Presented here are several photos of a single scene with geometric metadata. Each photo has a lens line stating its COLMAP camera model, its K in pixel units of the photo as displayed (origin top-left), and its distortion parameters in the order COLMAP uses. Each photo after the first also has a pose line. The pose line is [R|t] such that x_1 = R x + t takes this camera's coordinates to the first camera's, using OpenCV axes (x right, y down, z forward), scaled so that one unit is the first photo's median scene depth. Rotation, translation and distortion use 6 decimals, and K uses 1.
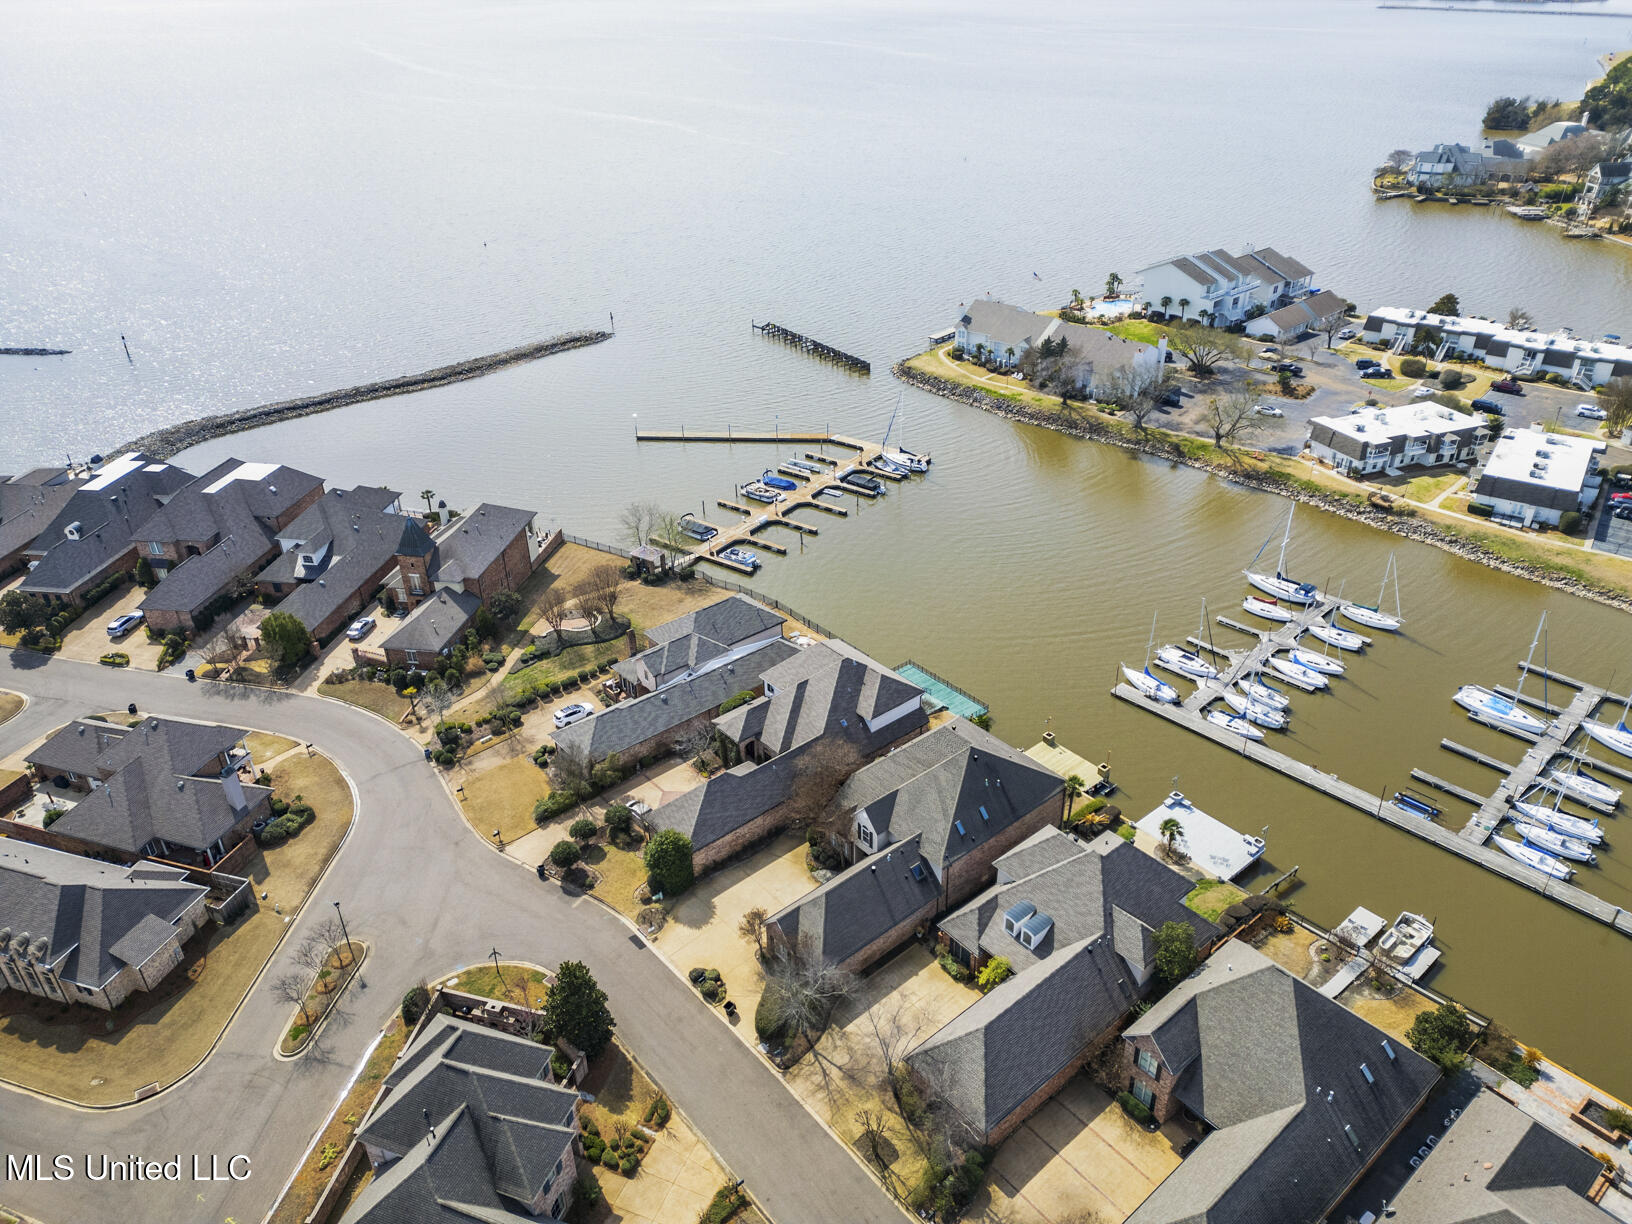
lens RADIAL K [[1134.8, 0, 816.0], [0, 1134.8, 612.0], [0, 0, 1]] dist [0.066898, -0.056851]
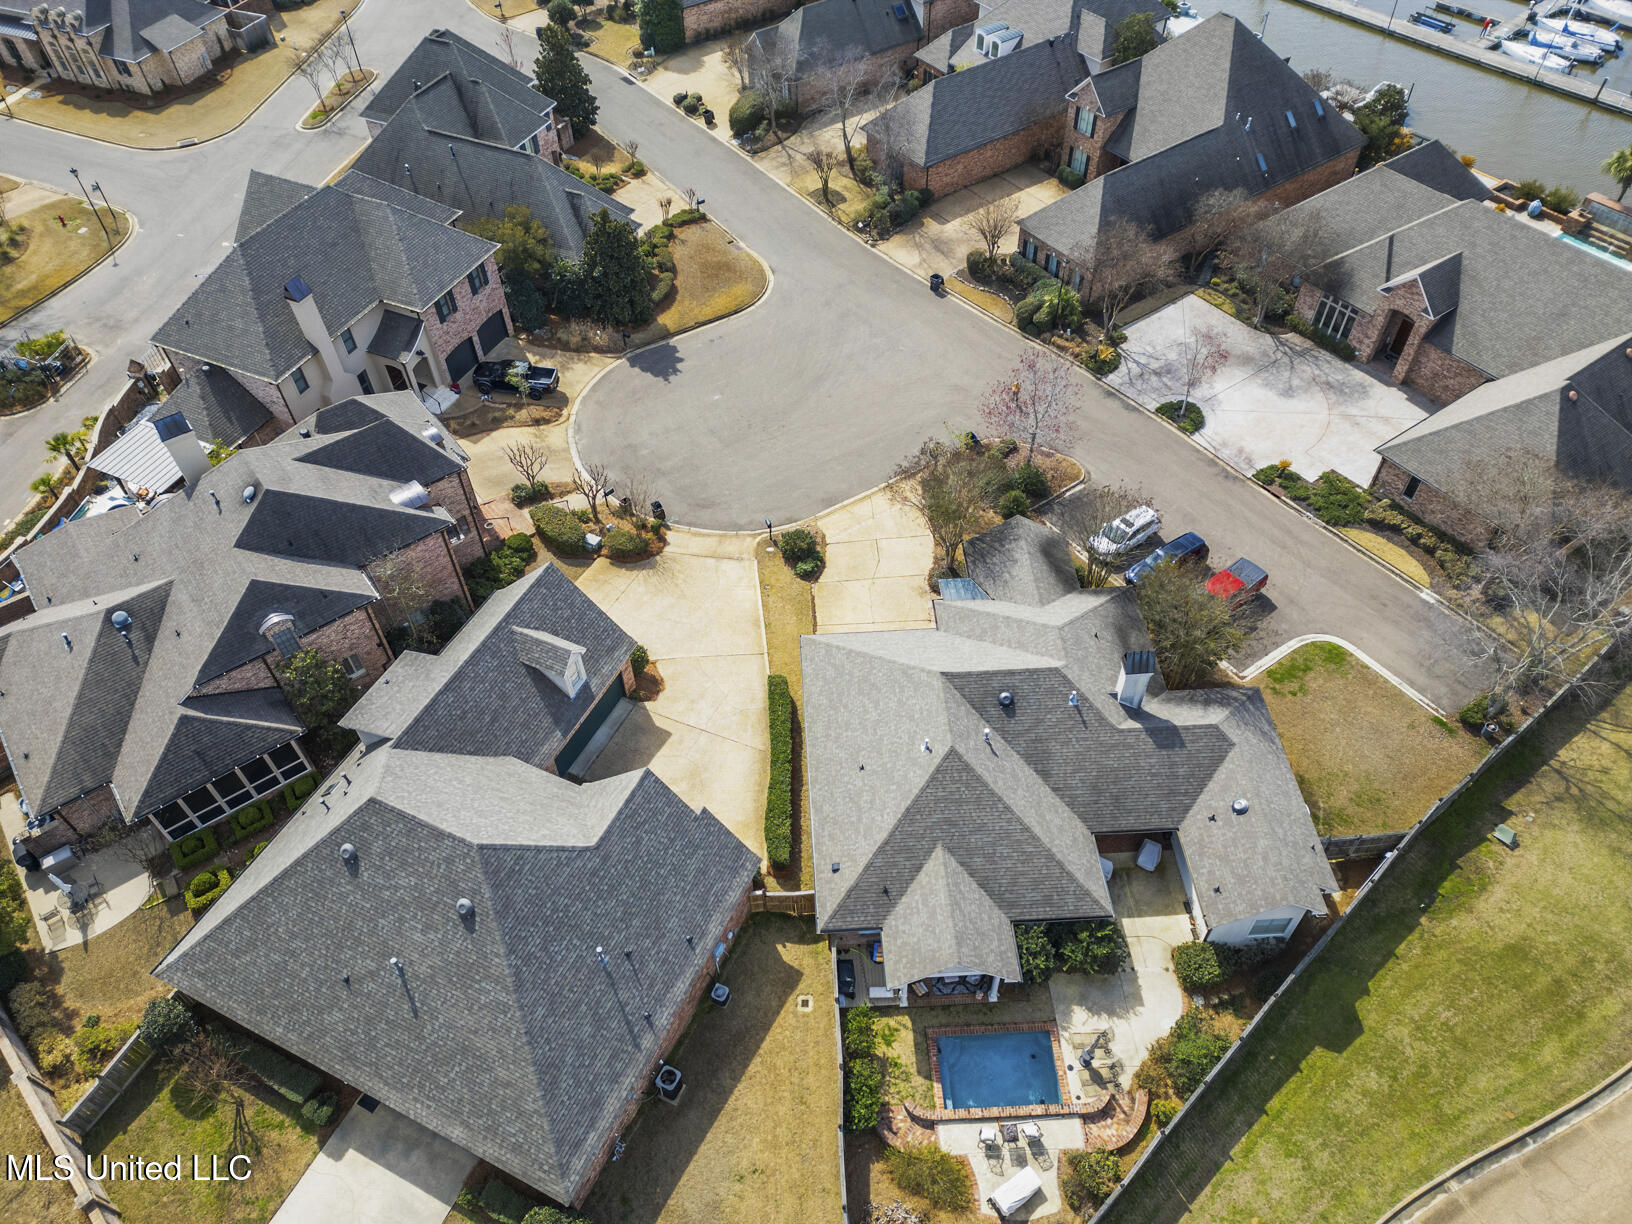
lens RADIAL K [[1134.8, 0, 816.0], [0, 1134.8, 612.0], [0, 0, 1]] dist [0.066898, -0.056851]
pose [[0.996623, 0.058300, -0.057829, 0.114347], [-0.035787, 0.942201, 0.333130, 0.425095], [0.073908, -0.329936, 0.941106, -0.152486]]
